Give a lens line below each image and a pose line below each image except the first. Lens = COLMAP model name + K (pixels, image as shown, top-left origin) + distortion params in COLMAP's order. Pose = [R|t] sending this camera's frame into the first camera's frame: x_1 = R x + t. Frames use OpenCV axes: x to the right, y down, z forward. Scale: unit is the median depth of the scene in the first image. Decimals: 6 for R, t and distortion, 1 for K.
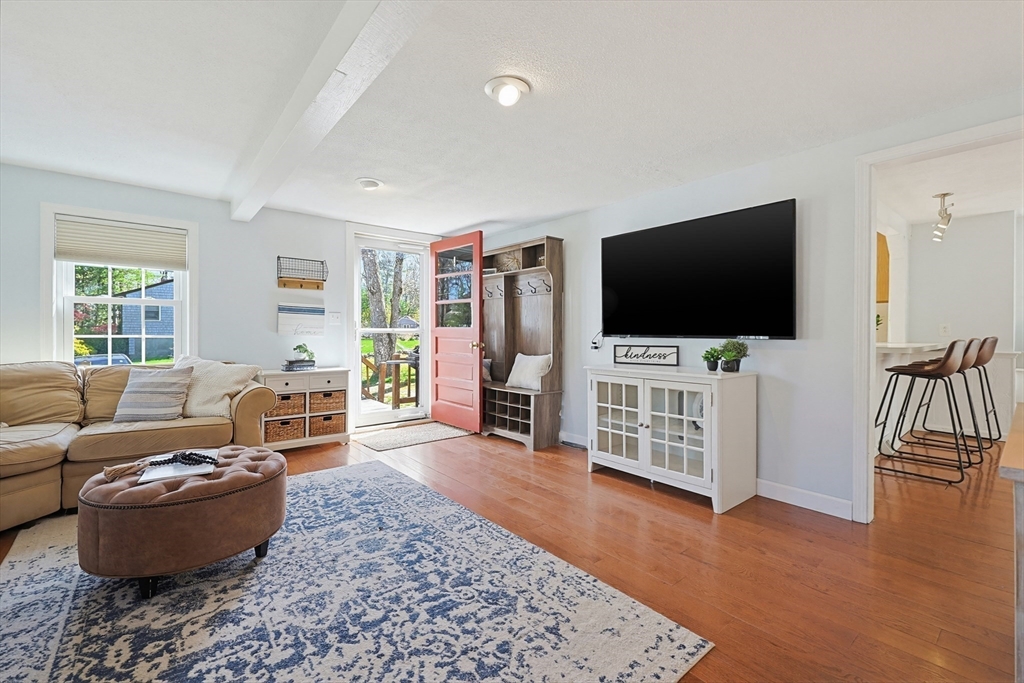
lens RADIAL K [[441.8, 0, 517.2], [0, 441.8, 337.1], [0, 0, 1]] dist [-0.003391, 0.000469]
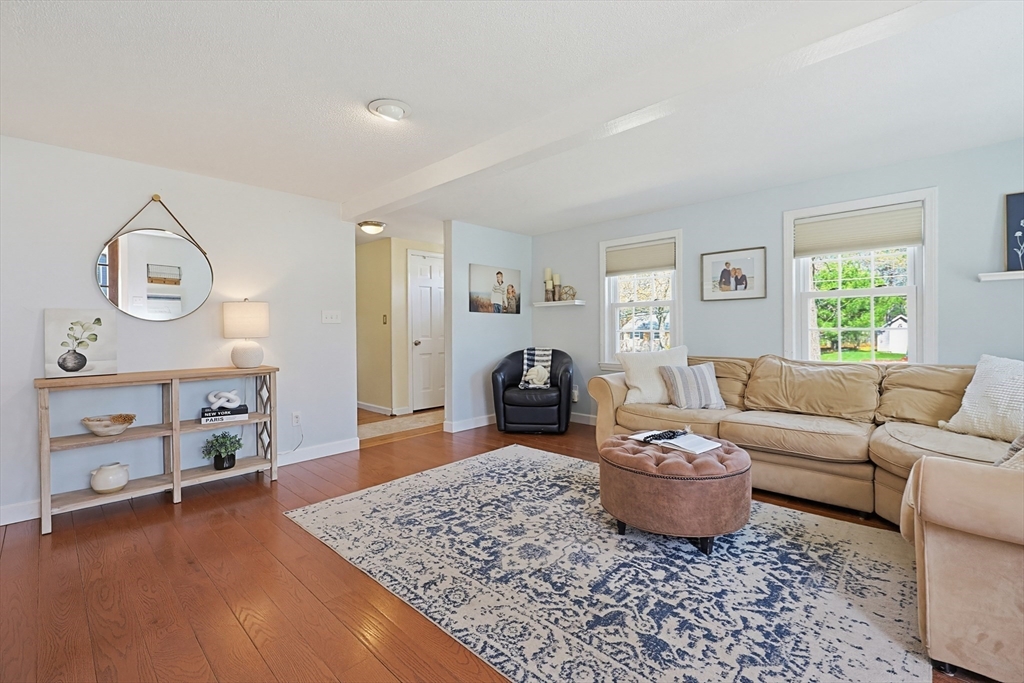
lens RADIAL K [[441.8, 0, 513.4], [0, 441.8, 324.7], [0, 0, 1]] dist [-0.003391, 0.000469]
pose [[-0.994372, 0.003966, -0.105867, -0.157397], [0.003962, 0.999992, 0.000244, -0.020092], [0.105867, -0.000176, -0.994380, 1.640350]]
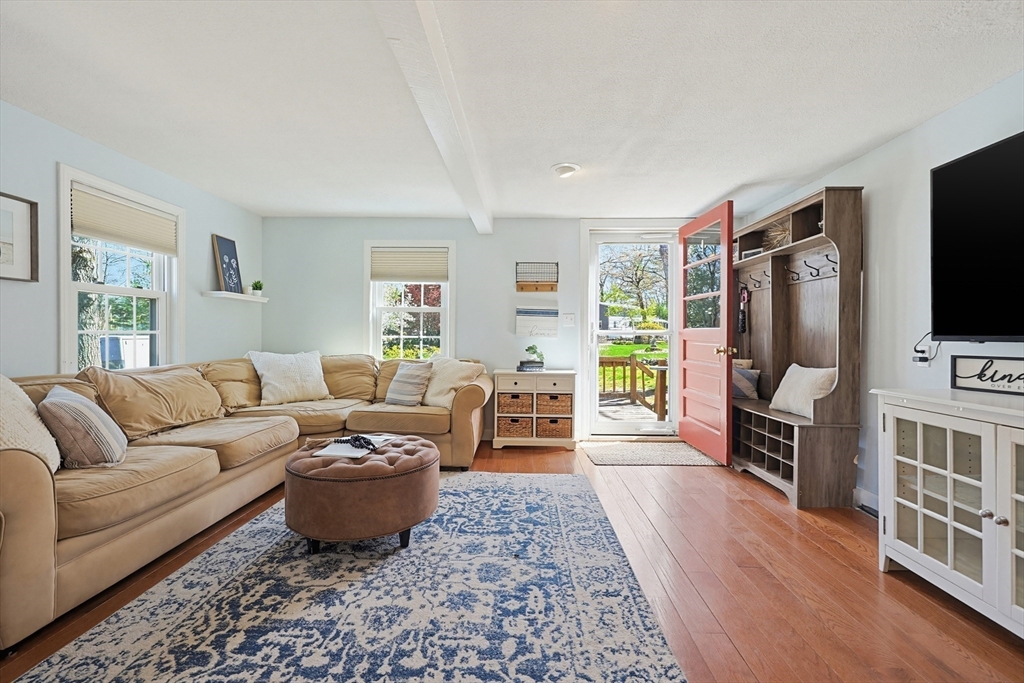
lens RADIAL K [[441.8, 0, 513.5], [0, 441.8, 341.2], [0, 0, 1]] dist [-0.003391, 0.000469]
pose [[0.750983, 0.009500, -0.660254, 0.235648], [-0.010632, 0.999941, 0.002295, 0.006004], [0.660236, 0.005296, 0.751039, 0.306278]]
